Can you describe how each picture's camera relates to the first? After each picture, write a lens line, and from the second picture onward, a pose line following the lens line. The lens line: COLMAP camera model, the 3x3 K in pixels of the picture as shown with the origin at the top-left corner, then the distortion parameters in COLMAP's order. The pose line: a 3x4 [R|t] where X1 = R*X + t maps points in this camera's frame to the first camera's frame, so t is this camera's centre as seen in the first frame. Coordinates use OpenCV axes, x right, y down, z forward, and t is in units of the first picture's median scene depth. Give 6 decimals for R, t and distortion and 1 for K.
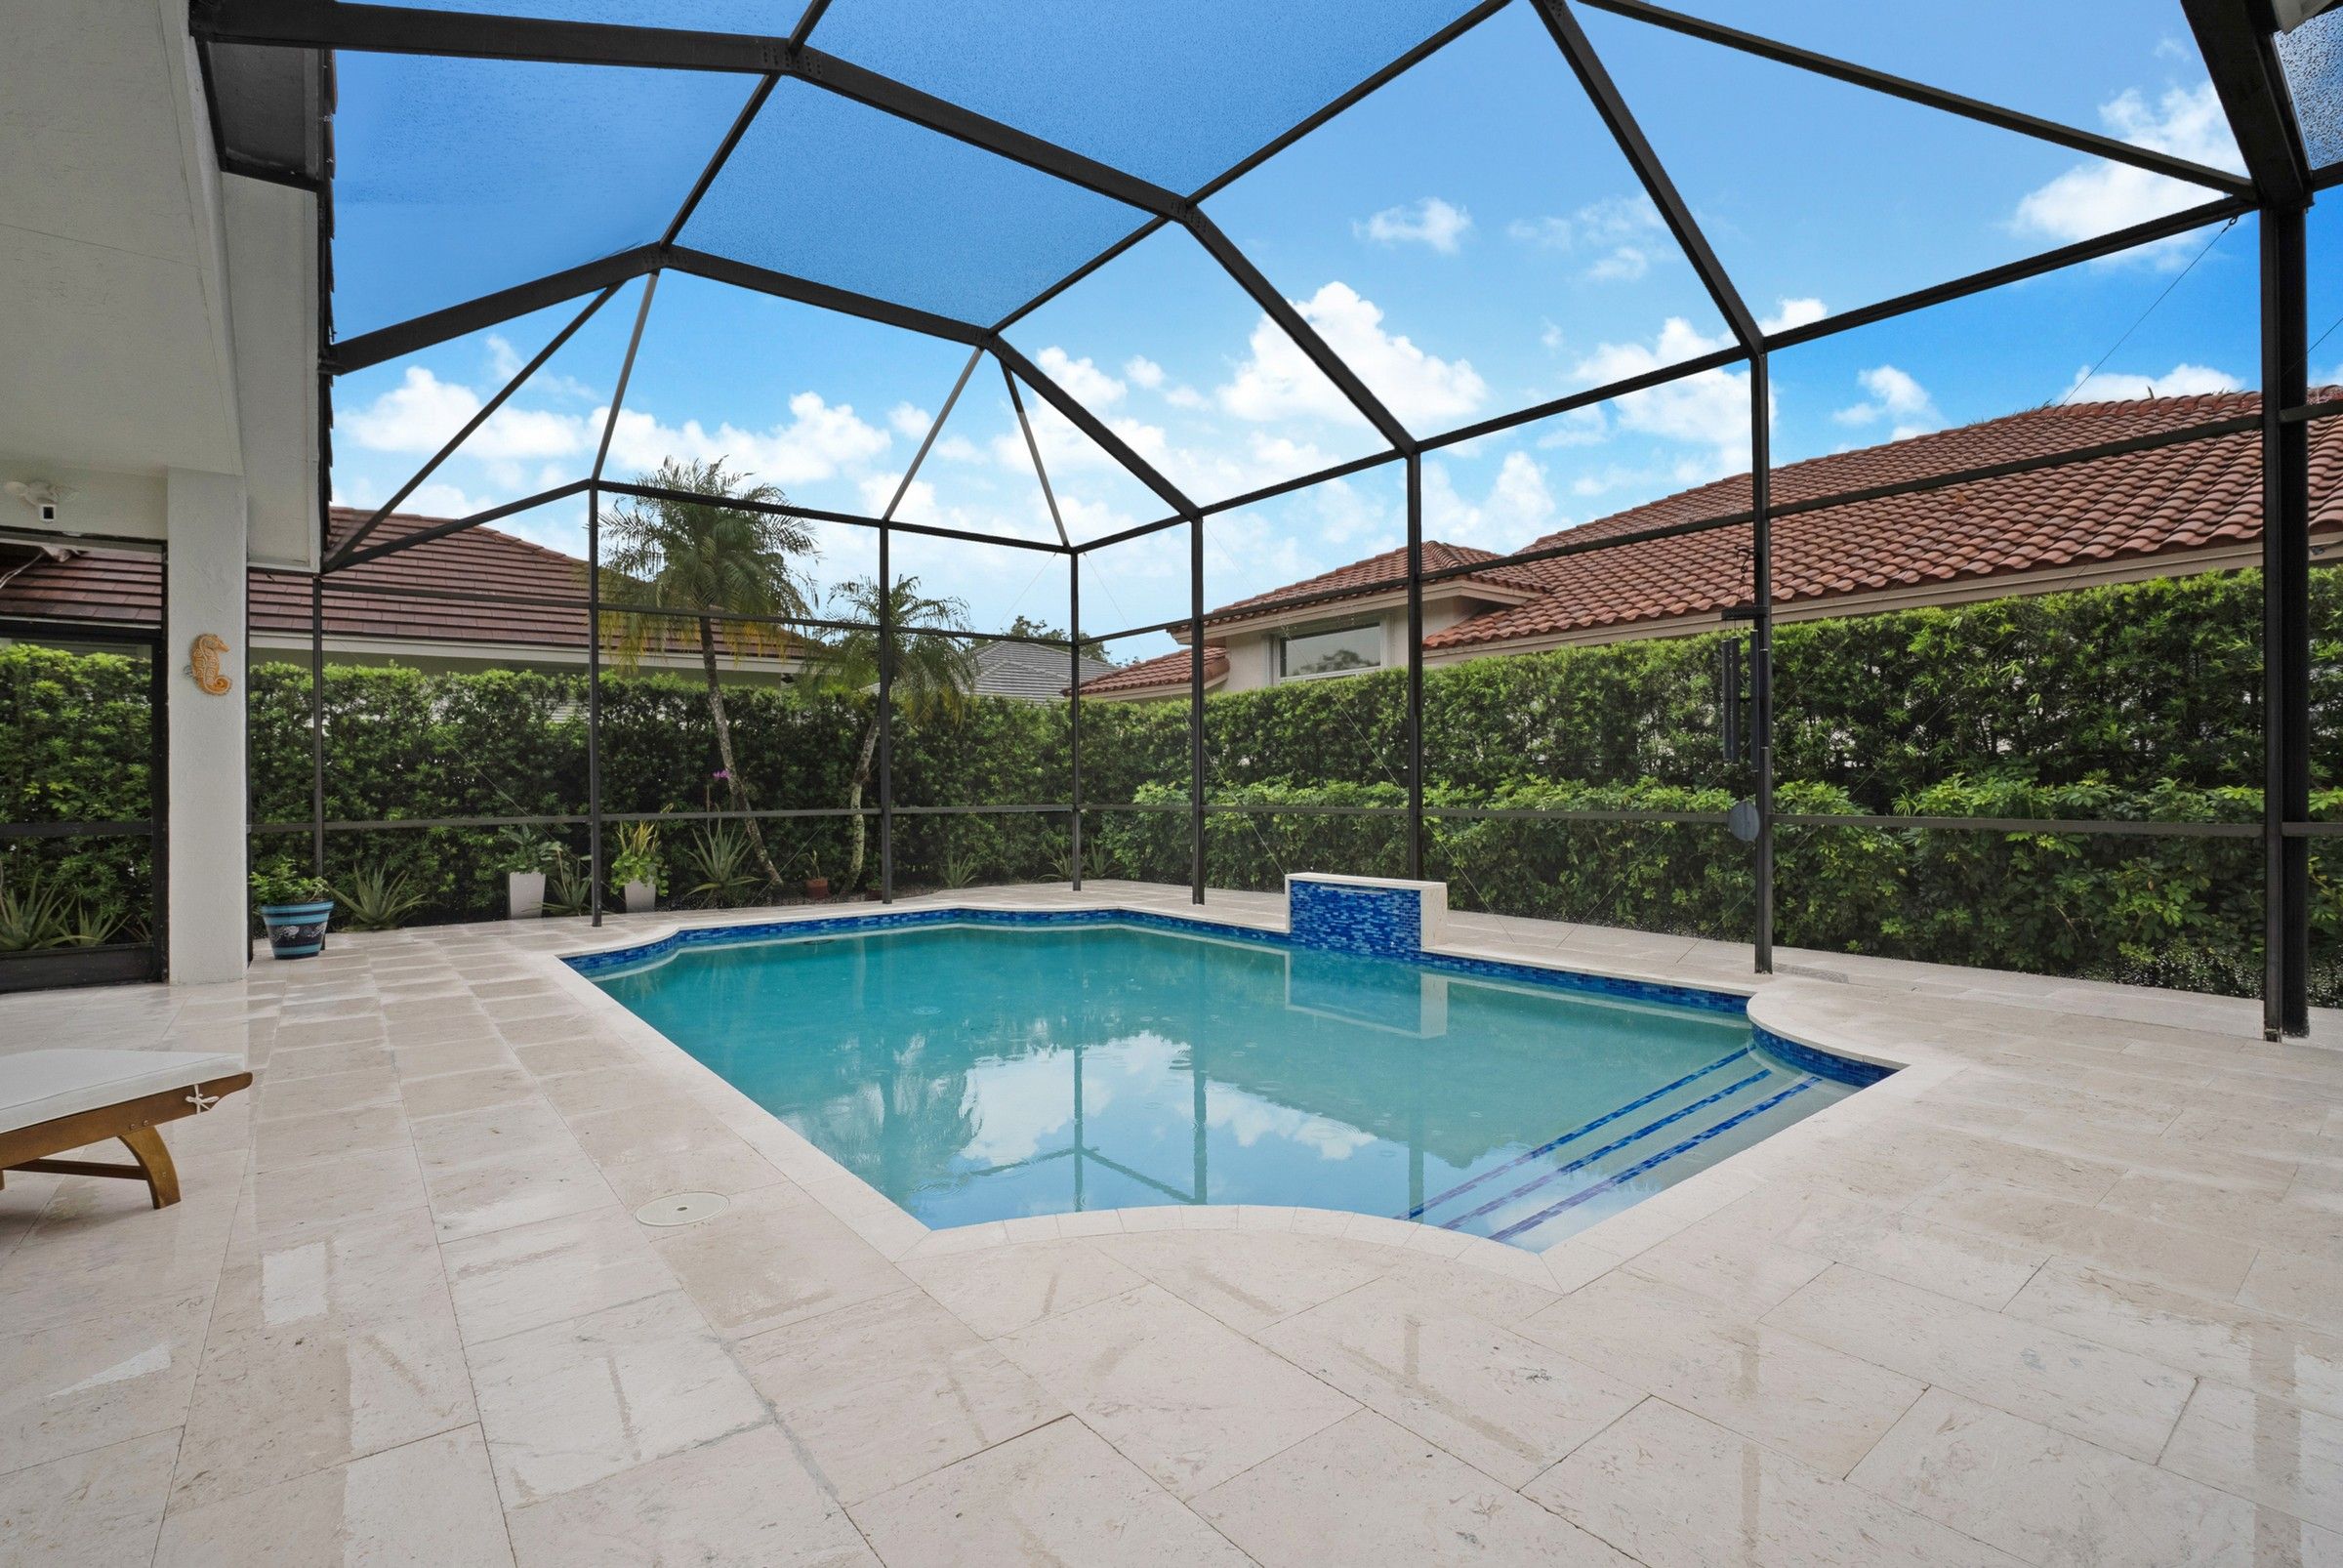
lens RADIAL K [[1092.4, 0, 1164.3], [0, 1092.4, 749.3], [0, 0, 1]] dist [-0.056679, 0.024755]
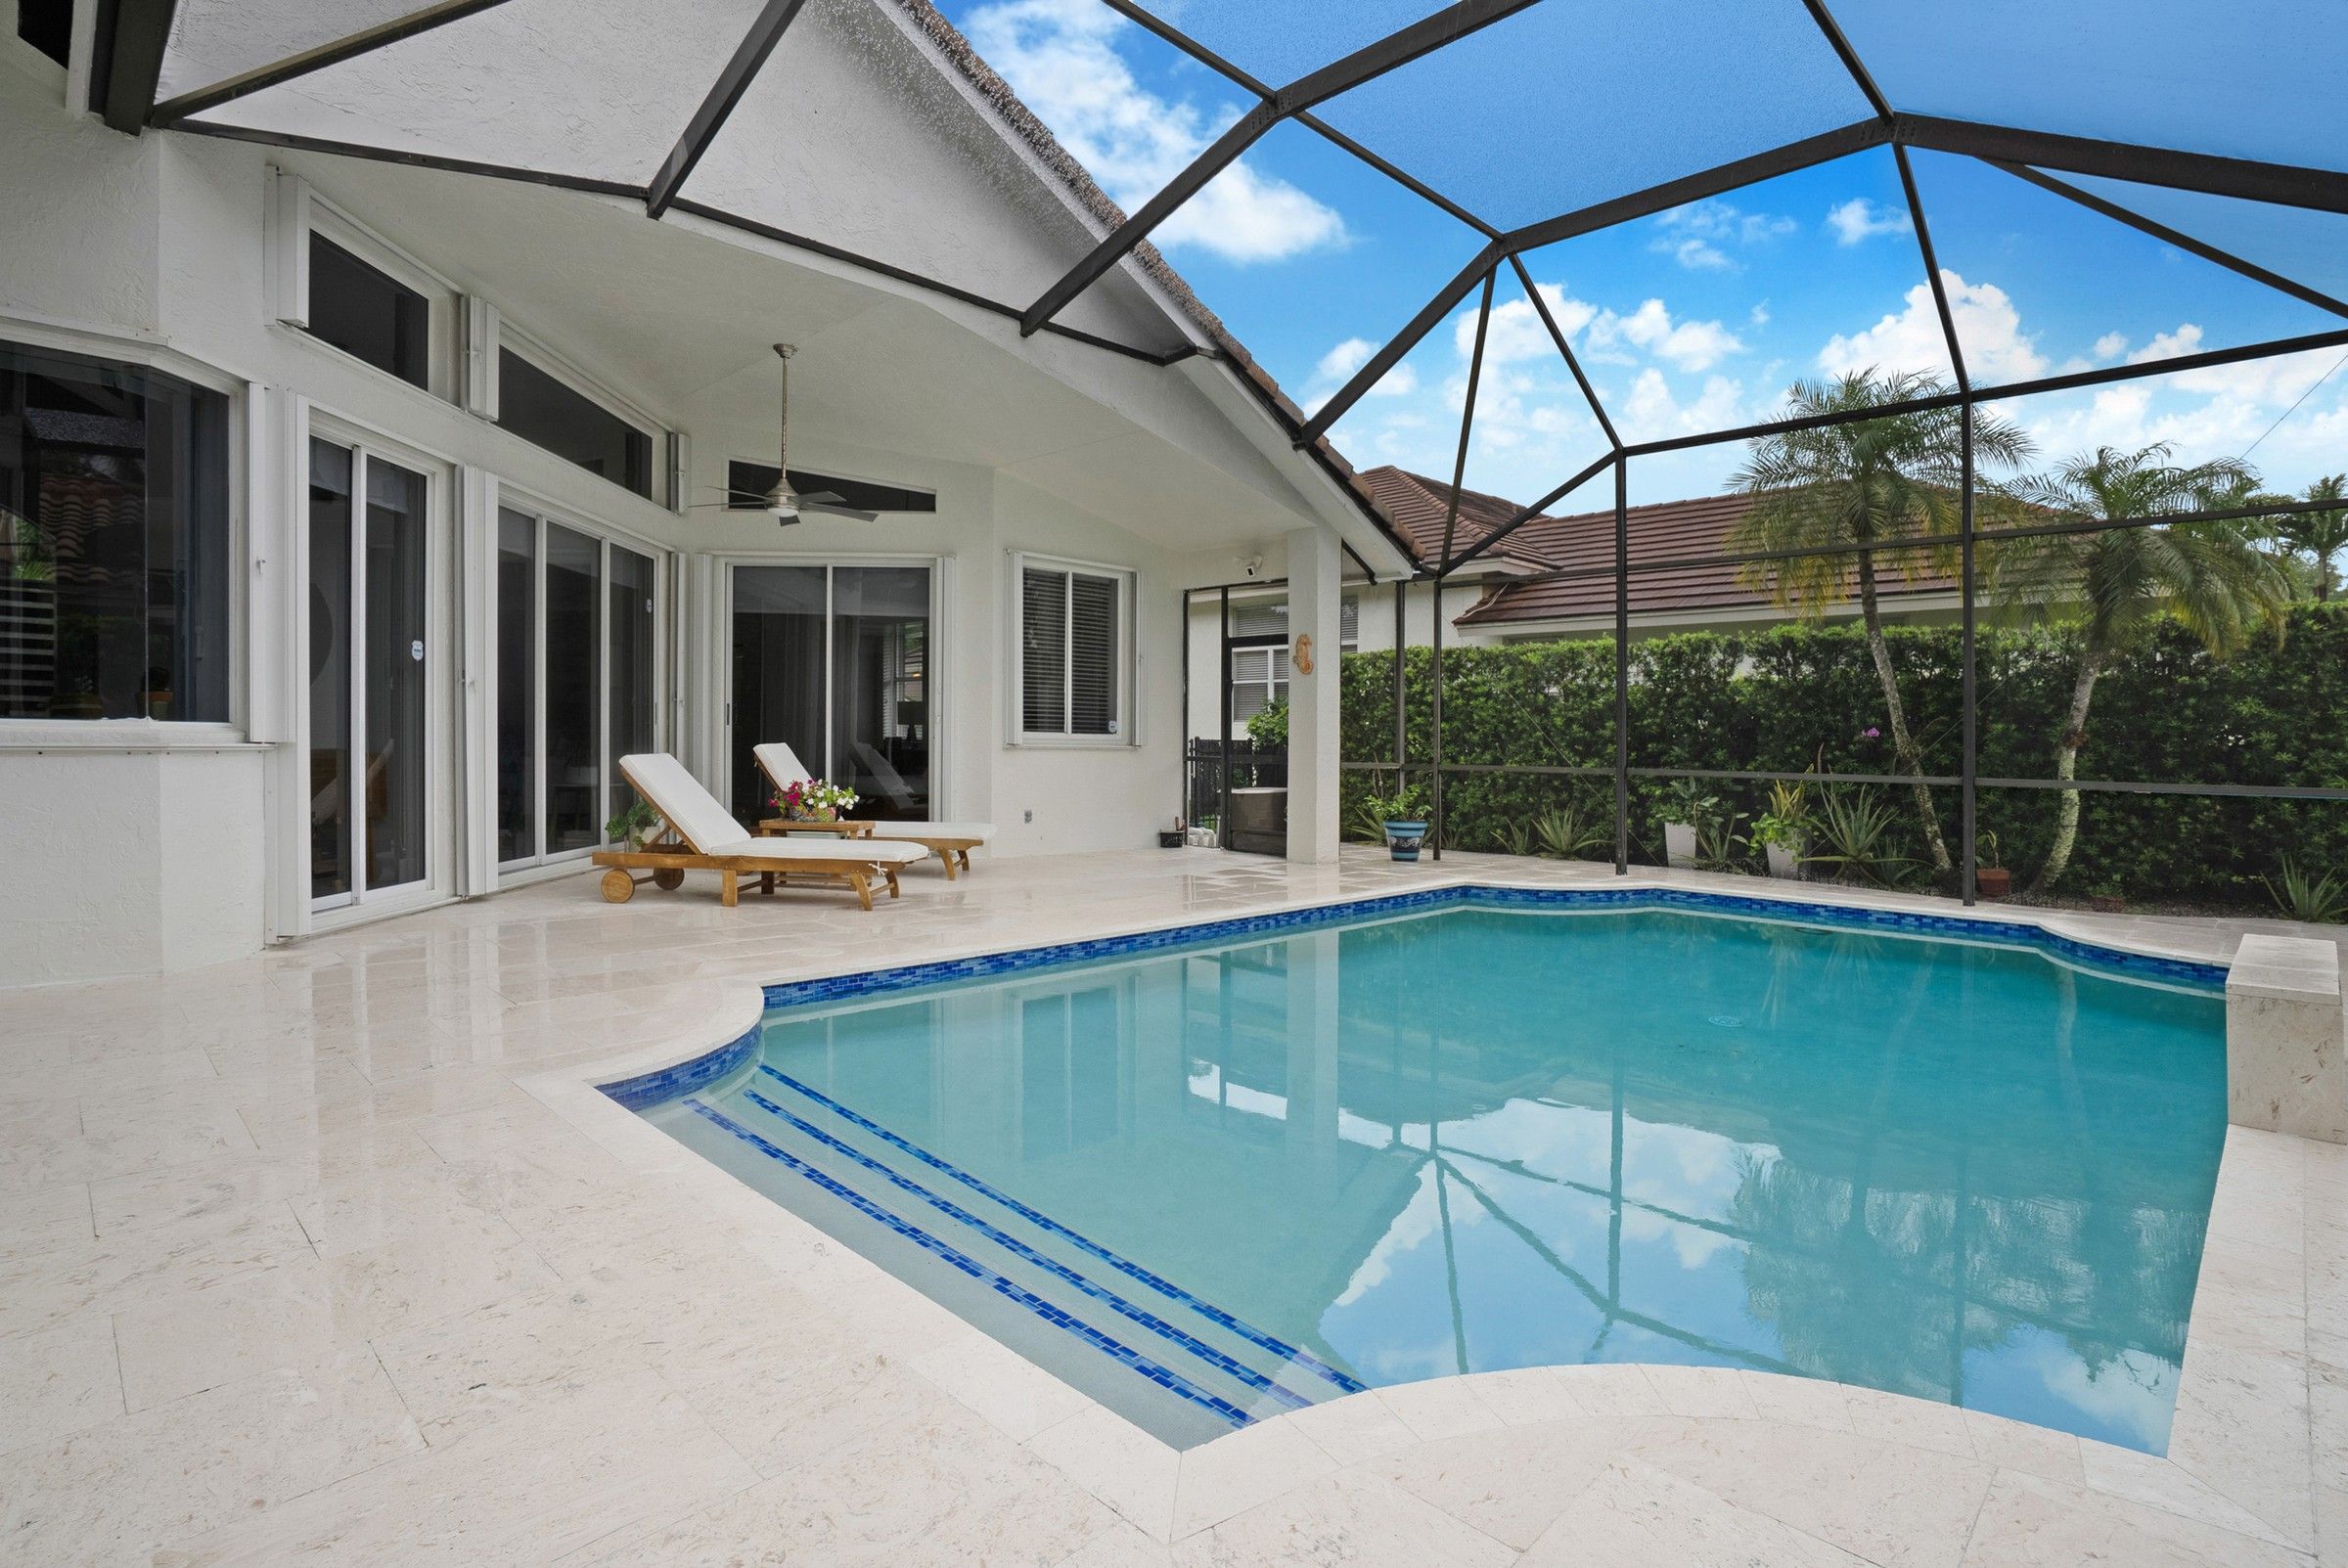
lens RADIAL K [[1164.5, 0, 1230.1], [0, 1164.5, 729.7], [0, 0, 1]] dist [-0.060119, 0.030241]
pose [[0.149290, 0.001975, -0.988791, 0.447643], [0.011855, 0.999923, 0.003787, 0.012479], [0.988722, -0.012288, 0.149255, 0.385329]]
